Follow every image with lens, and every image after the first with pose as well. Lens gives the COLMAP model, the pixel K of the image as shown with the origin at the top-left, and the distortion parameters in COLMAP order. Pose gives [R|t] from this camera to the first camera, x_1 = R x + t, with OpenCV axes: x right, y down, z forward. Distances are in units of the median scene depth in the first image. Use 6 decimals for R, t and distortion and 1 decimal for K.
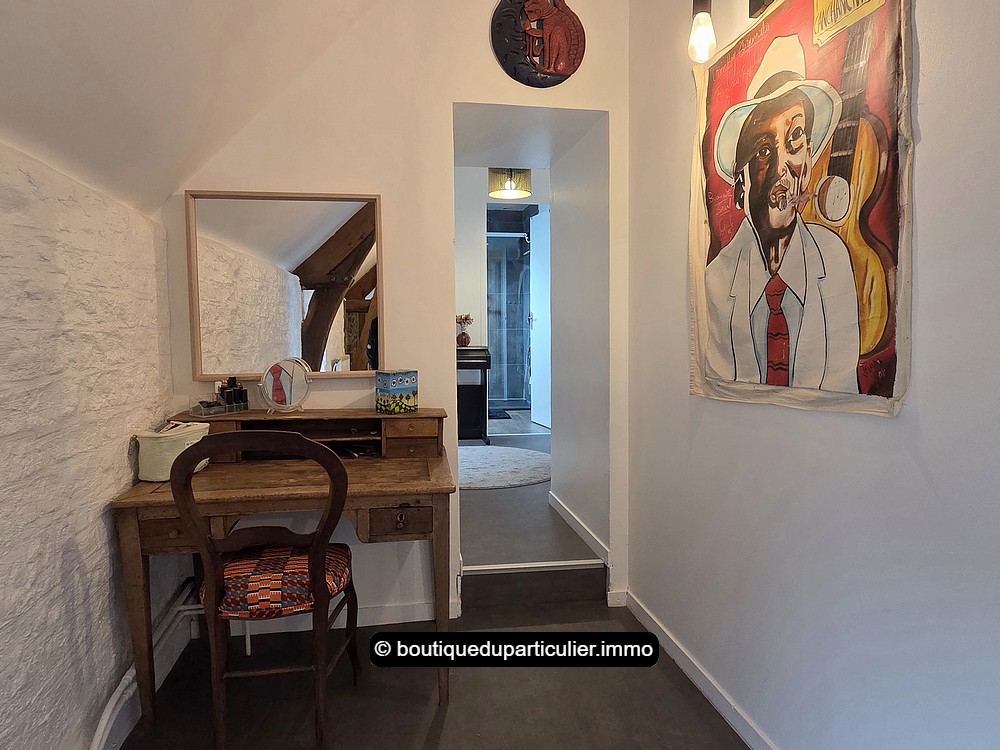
lens RADIAL K [[619.2, 0, 501.9], [0, 619.2, 369.6], [0, 0, 1]] dist [-0.007617, -0.000505]
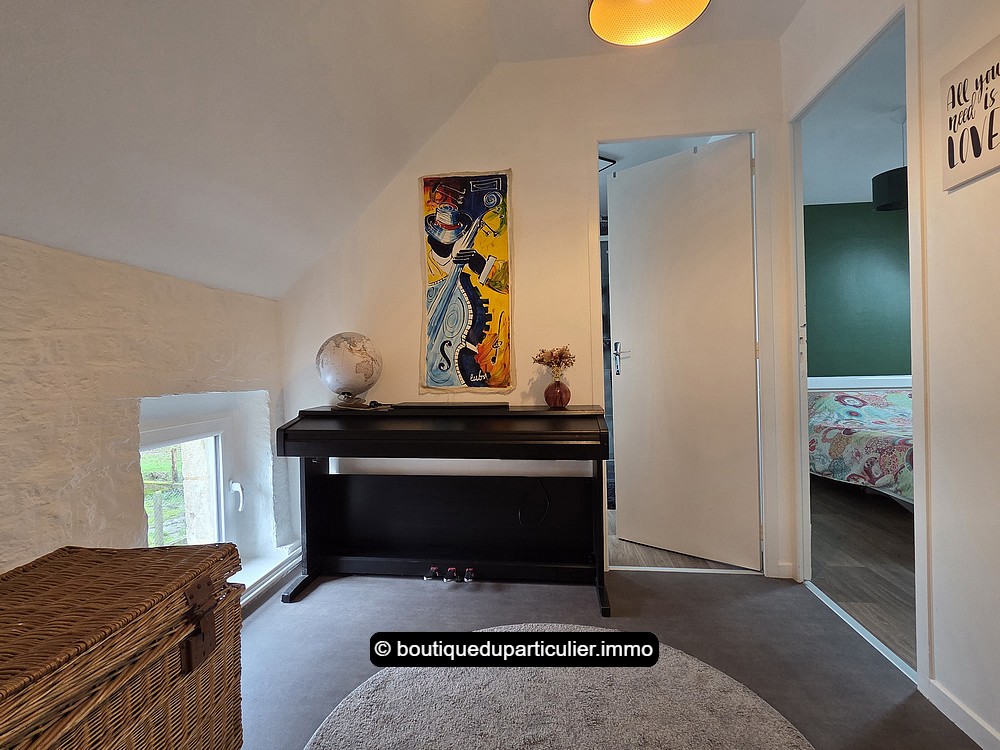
lens RADIAL K [[474.9, 0, 495.9], [0, 474.9, 370.1], [0, 0, 1]] dist [-0.000322, 0.000233]
pose [[0.953119, -0.019663, -0.301957, 0.023941], [0.003990, 0.998617, -0.052432, -0.114431], [0.302570, 0.048769, 0.951879, 1.393460]]
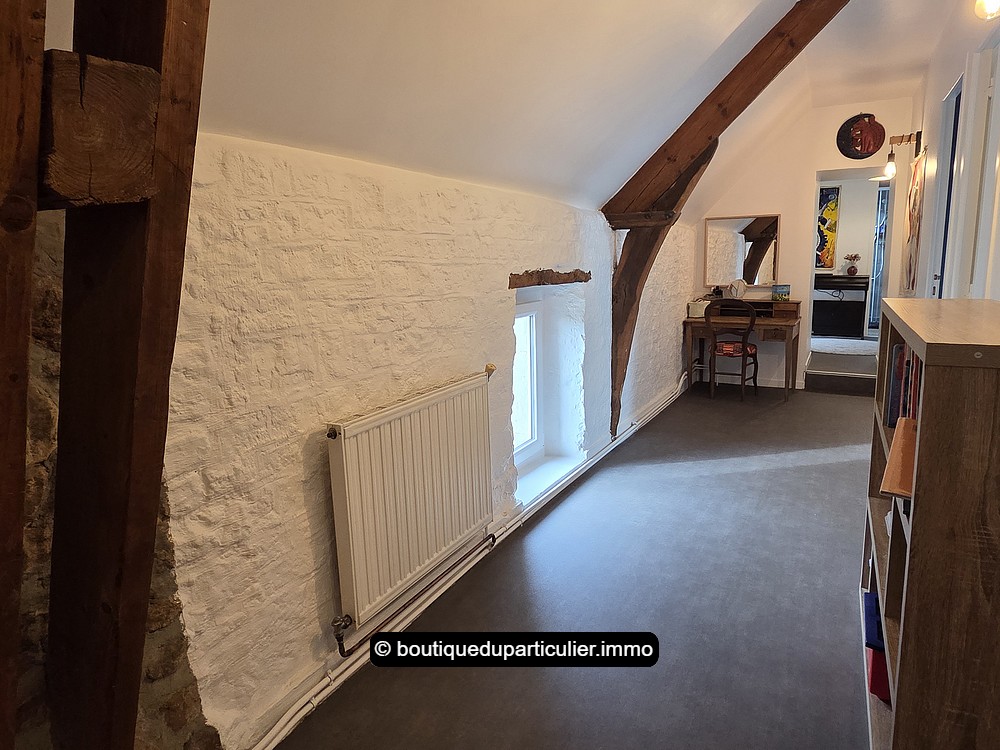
lens RADIAL K [[619.2, 0, 501.9], [0, 619.2, 369.6], [0, 0, 1]] dist [-0.007617, -0.000505]
pose [[0.779919, 0.097161, -0.618292, 0.524111], [-0.026248, 0.992085, 0.122790, 0.065016], [0.625329, -0.079537, 0.776297, -1.672880]]
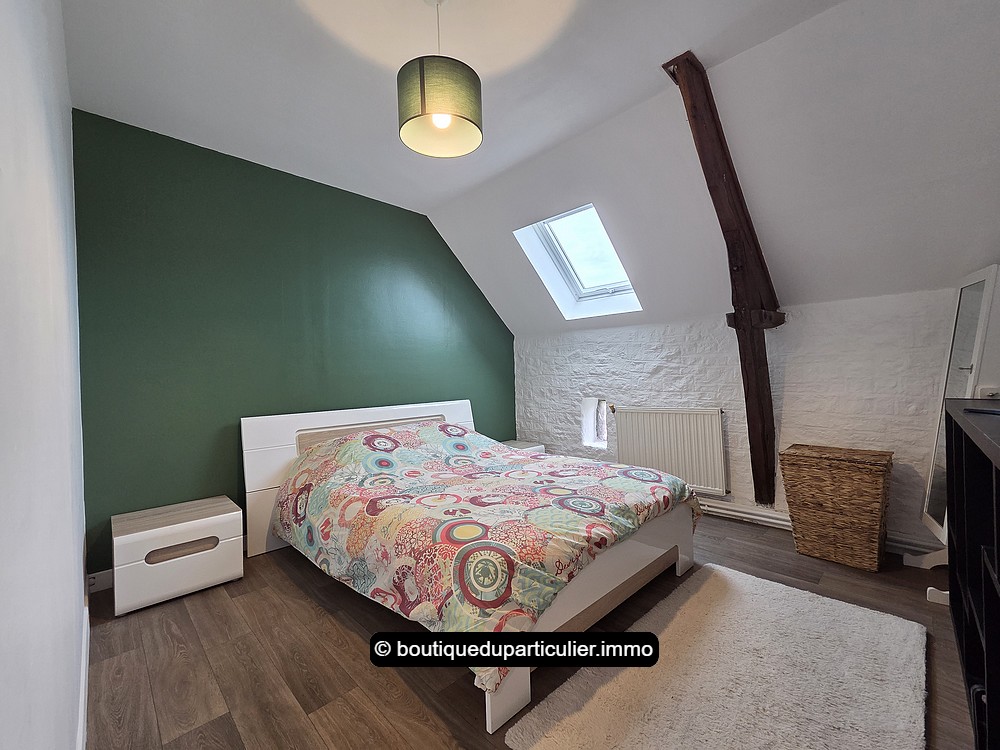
lens RADIAL K [[412.1, 0, 500.0], [0, 412.1, 375.0], [0, 0, 1]] dist [0.000263, 0.000009]
pose [[0.831897, -0.021790, 0.554502, 0.232747], [0.062855, 0.996498, -0.055139, -0.157980], [-0.551358, 0.080723, 0.830354, 1.930397]]
